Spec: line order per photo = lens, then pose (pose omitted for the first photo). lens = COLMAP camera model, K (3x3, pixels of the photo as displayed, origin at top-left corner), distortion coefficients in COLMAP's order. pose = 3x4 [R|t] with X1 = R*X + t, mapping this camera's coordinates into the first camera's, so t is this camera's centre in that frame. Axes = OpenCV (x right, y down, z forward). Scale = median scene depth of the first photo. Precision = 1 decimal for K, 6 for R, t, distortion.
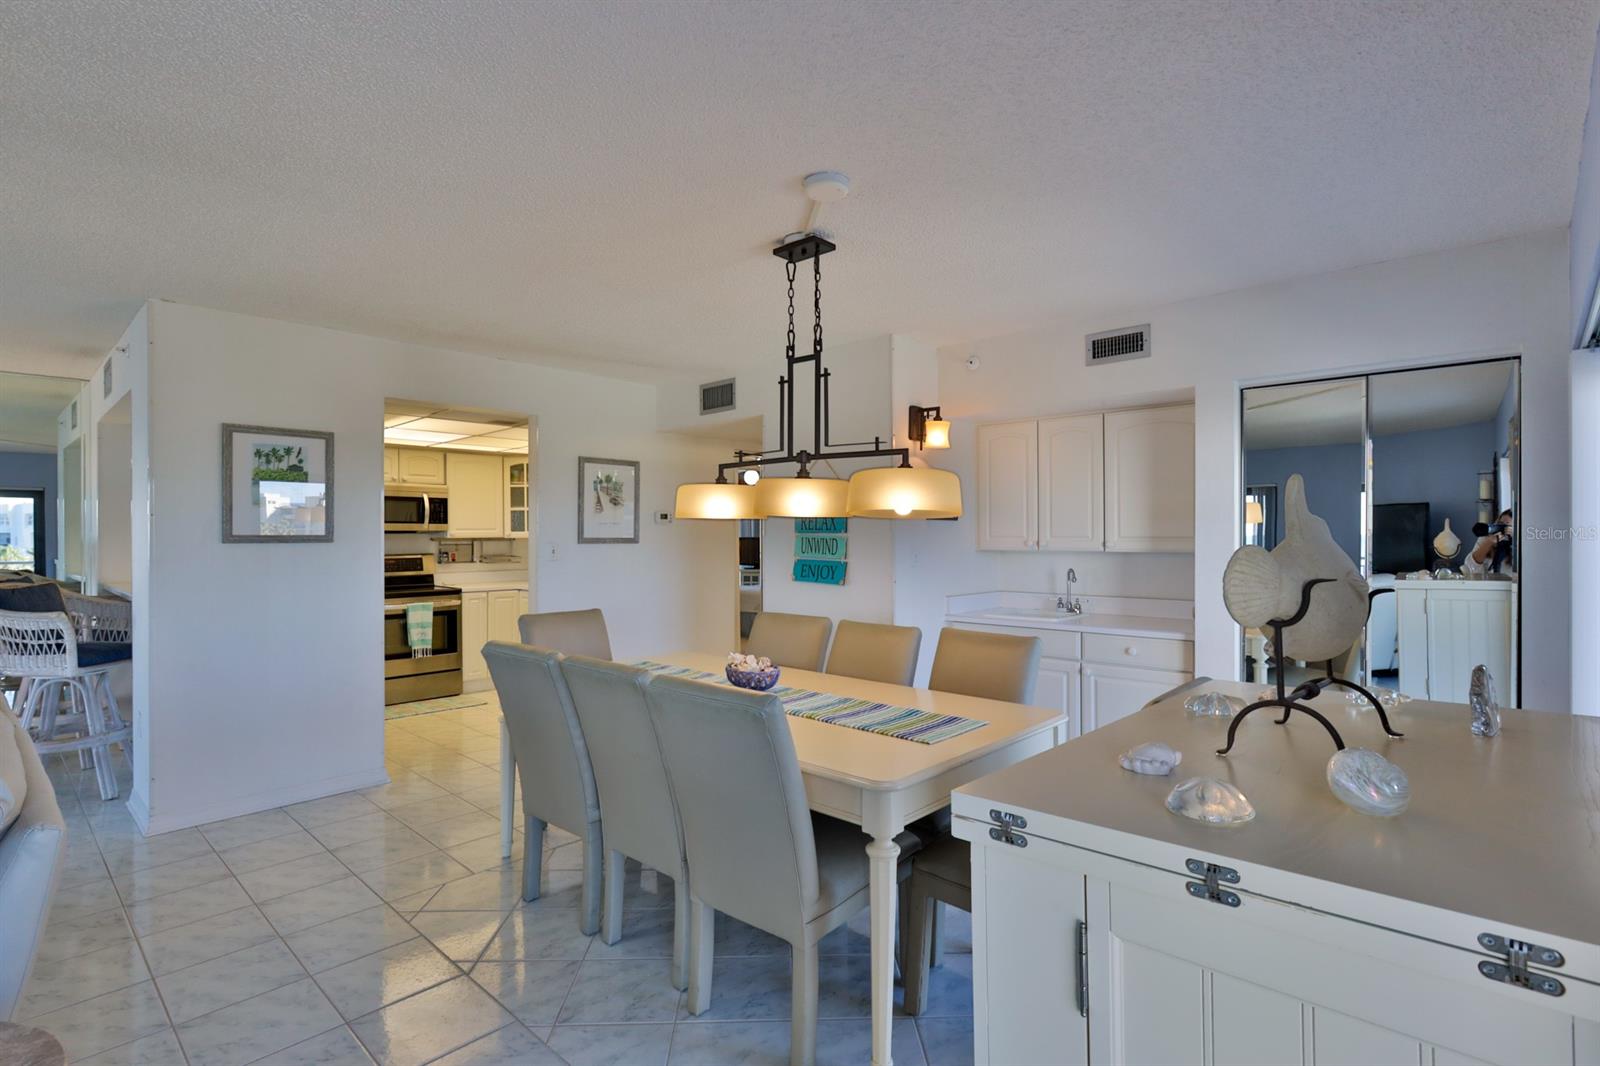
lens RADIAL K [[778.3, 0, 800.0], [0, 778.3, 533.0], [0, 0, 1]] dist [-0.015284, -0.000060]
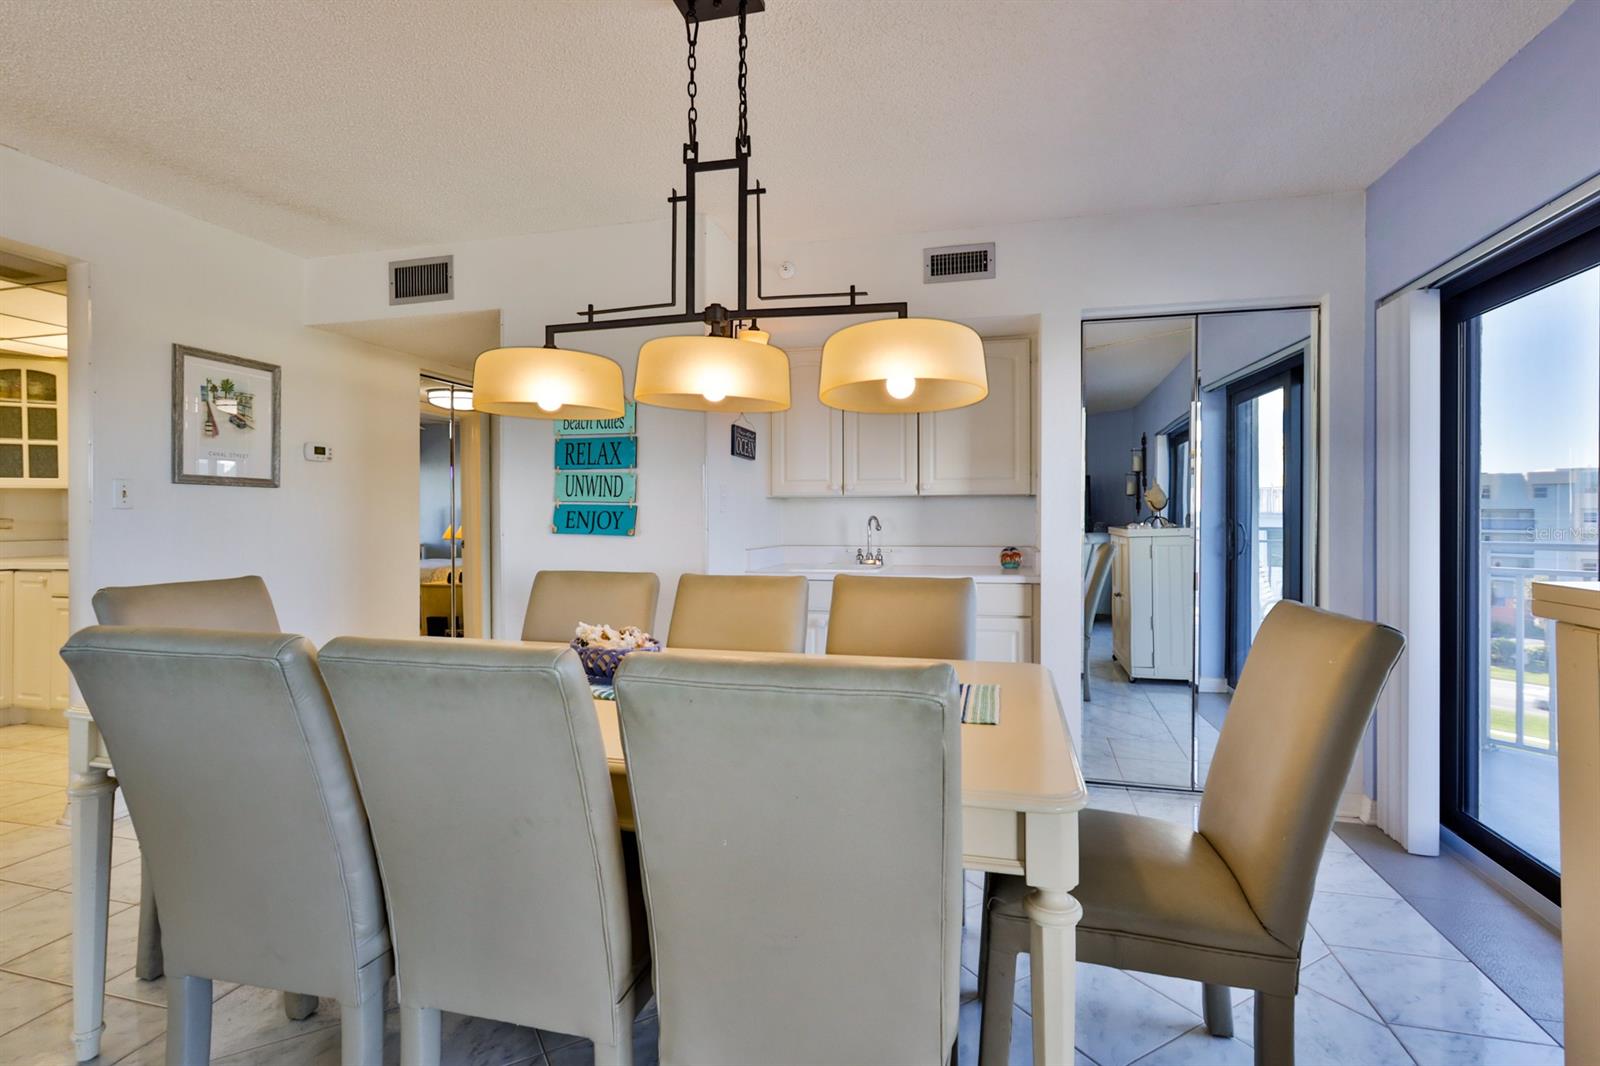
lens RADIAL K [[767.1, 0, 797.9], [0, 767.1, 520.0], [0, 0, 1]] dist [0.000602, 0.001827]
pose [[0.882139, -0.001701, 0.470986, -0.153466], [-0.000713, 0.999988, 0.004947, 0.046367], [-0.470988, -0.004700, 0.882127, 0.252107]]
